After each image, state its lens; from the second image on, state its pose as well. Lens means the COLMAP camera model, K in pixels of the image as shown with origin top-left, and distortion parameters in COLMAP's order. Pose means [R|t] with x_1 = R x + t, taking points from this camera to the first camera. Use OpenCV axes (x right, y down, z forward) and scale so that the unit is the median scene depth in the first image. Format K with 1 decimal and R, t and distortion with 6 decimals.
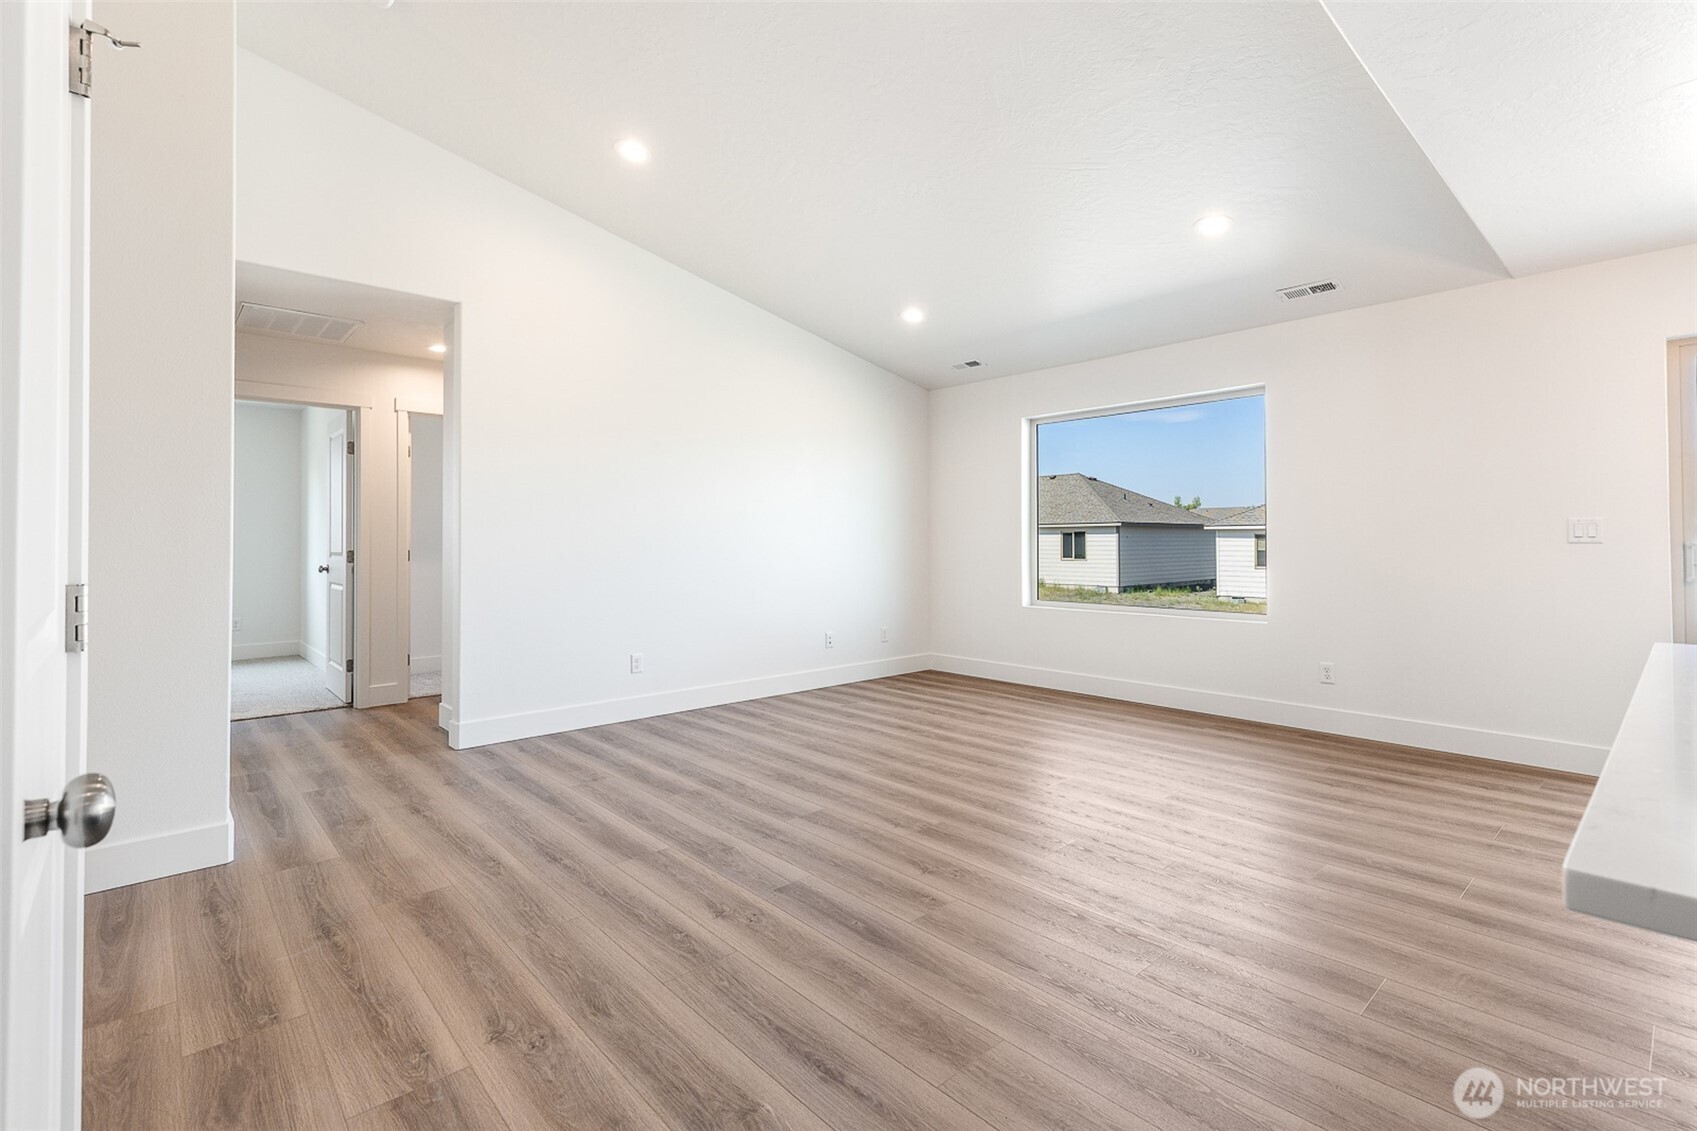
lens RADIAL K [[771.1, 0, 858.0], [0, 771.1, 546.5], [0, 0, 1]] dist [0.002045, -0.000204]
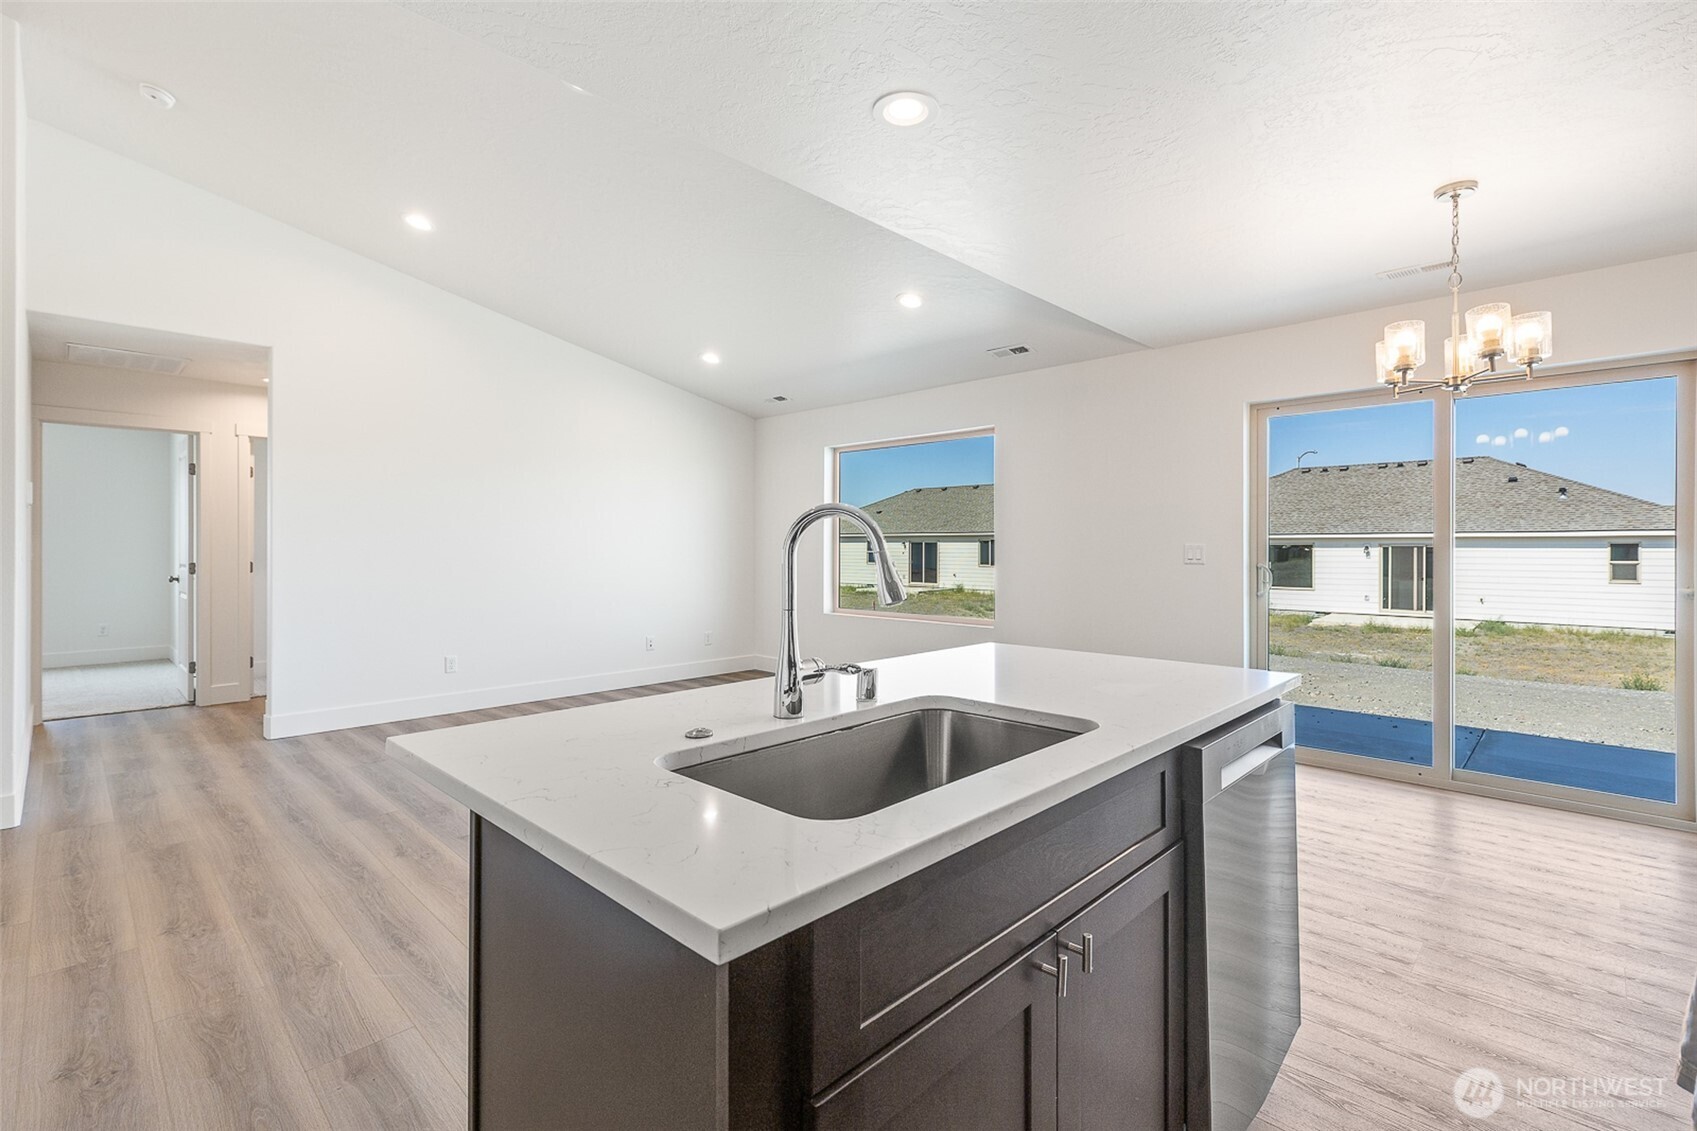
lens RADIAL K [[761.2, 0, 852.7], [0, 761.2, 558.9], [0, 0, 1]] dist [0.001980, 0.000348]
pose [[0.998262, 0.004219, 0.058783, 0.291624], [-0.004788, 0.999943, 0.009541, -0.020602], [-0.058739, -0.009805, 0.998225, -0.185467]]
